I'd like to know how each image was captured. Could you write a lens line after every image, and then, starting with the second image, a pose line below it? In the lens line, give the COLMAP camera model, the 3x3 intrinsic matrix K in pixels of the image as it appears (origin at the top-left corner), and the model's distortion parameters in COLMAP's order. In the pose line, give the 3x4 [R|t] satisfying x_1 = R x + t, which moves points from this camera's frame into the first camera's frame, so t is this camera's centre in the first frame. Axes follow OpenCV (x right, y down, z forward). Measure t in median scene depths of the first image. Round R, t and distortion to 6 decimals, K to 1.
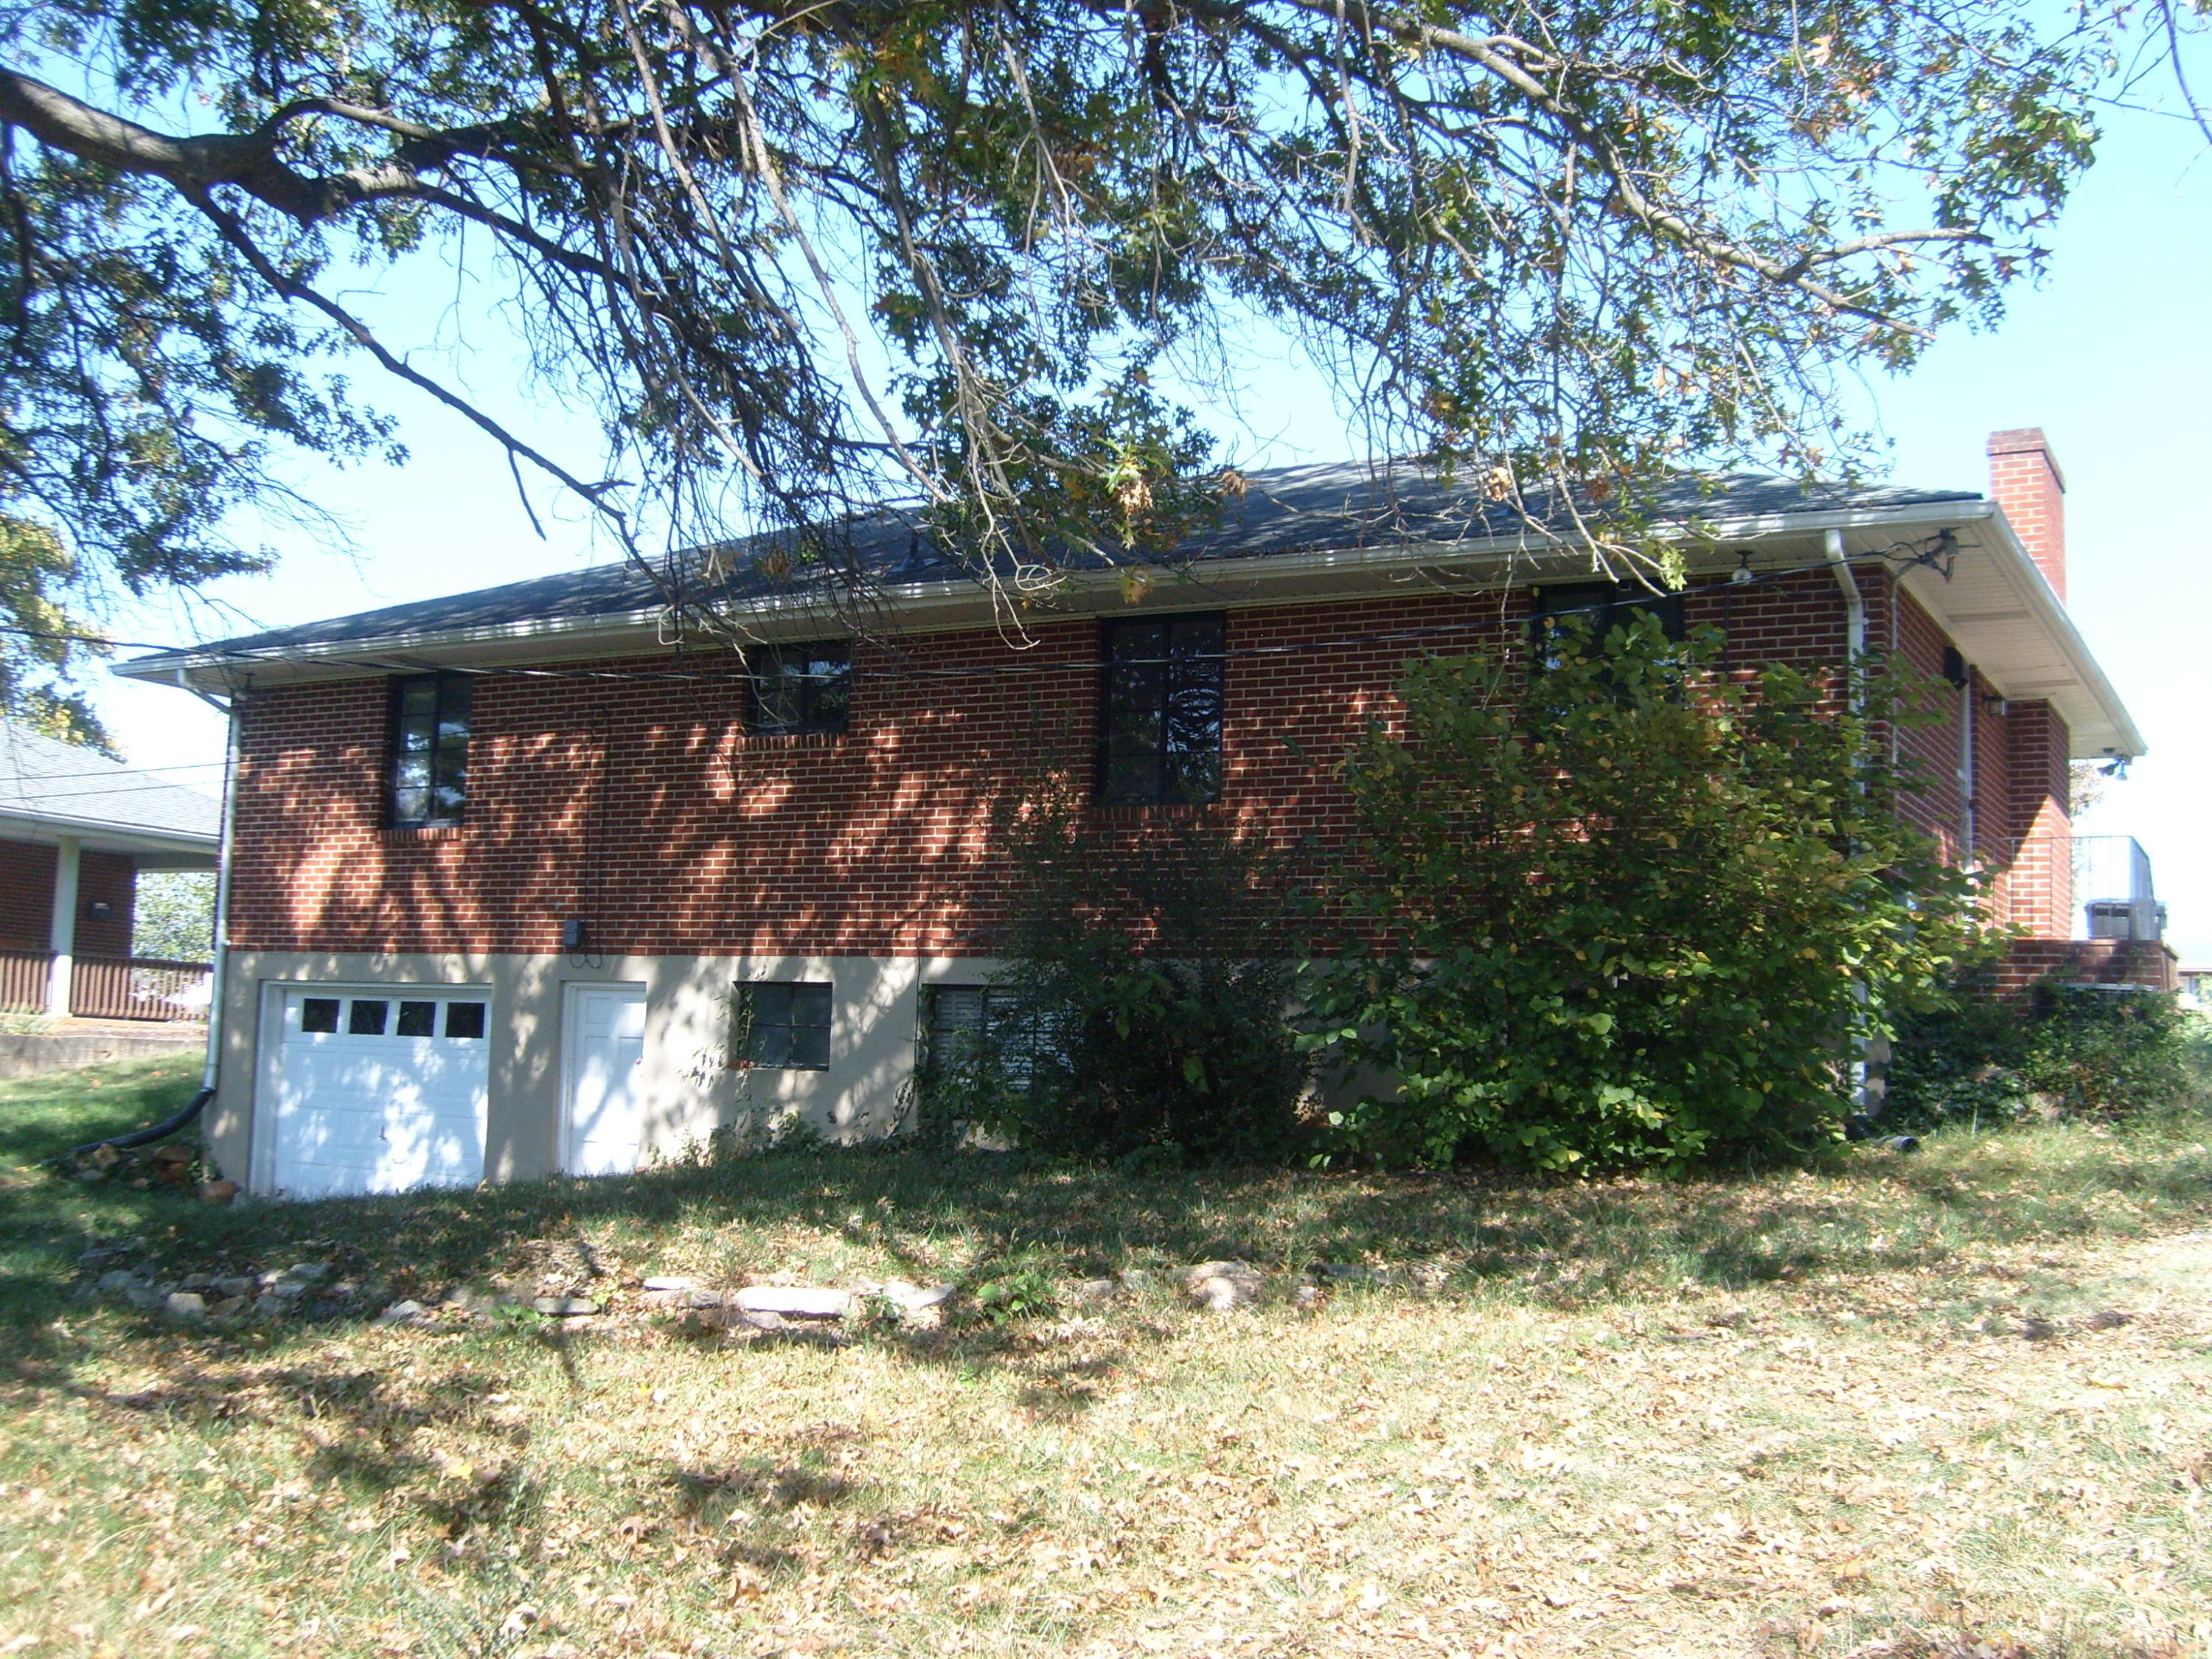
lens RADIAL K [[2356.4, 0, 1106.0], [0, 2356.4, 829.5], [0, 0, 1]] dist [-0.000591, 0.001990]
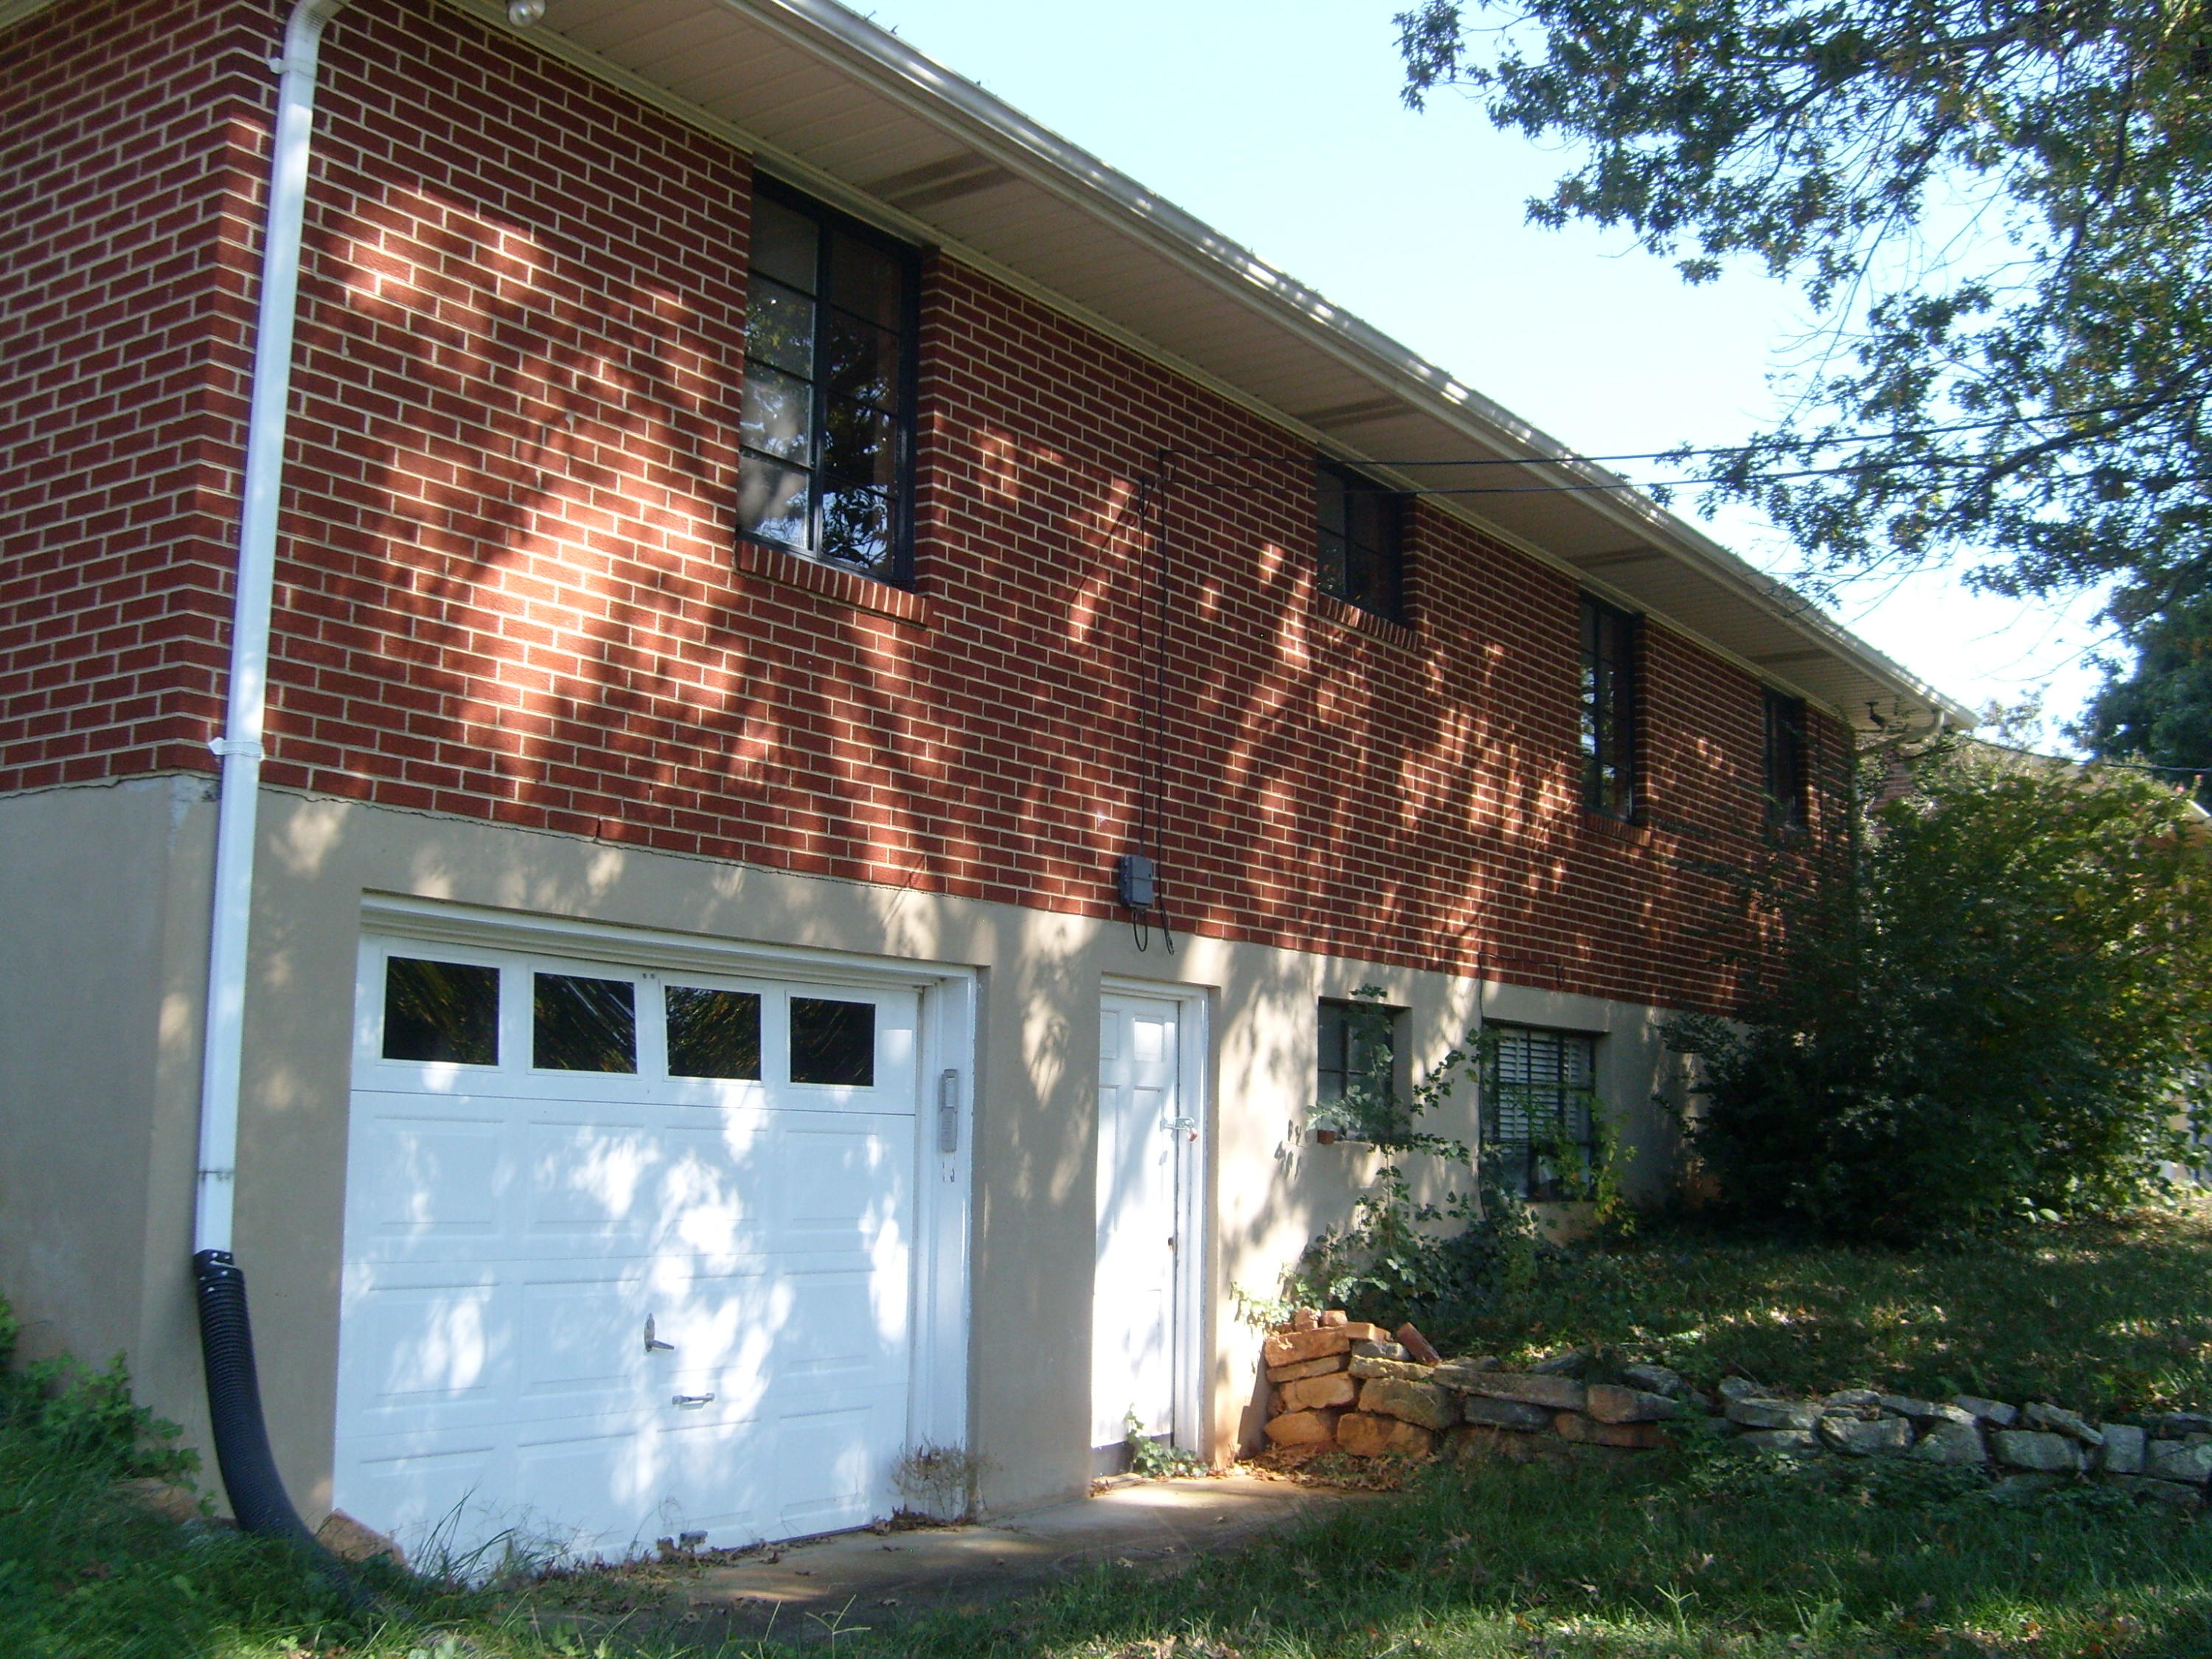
lens RADIAL K [[2356.4, 0, 1106.0], [0, 2356.4, 829.5], [0, 0, 1]] dist [-0.000591, 0.001990]
pose [[0.124740, 0.094740, 0.987656, -0.707867], [-0.126200, 0.988861, -0.078917, 0.071901], [-0.984131, -0.114798, 0.135307, 0.920014]]
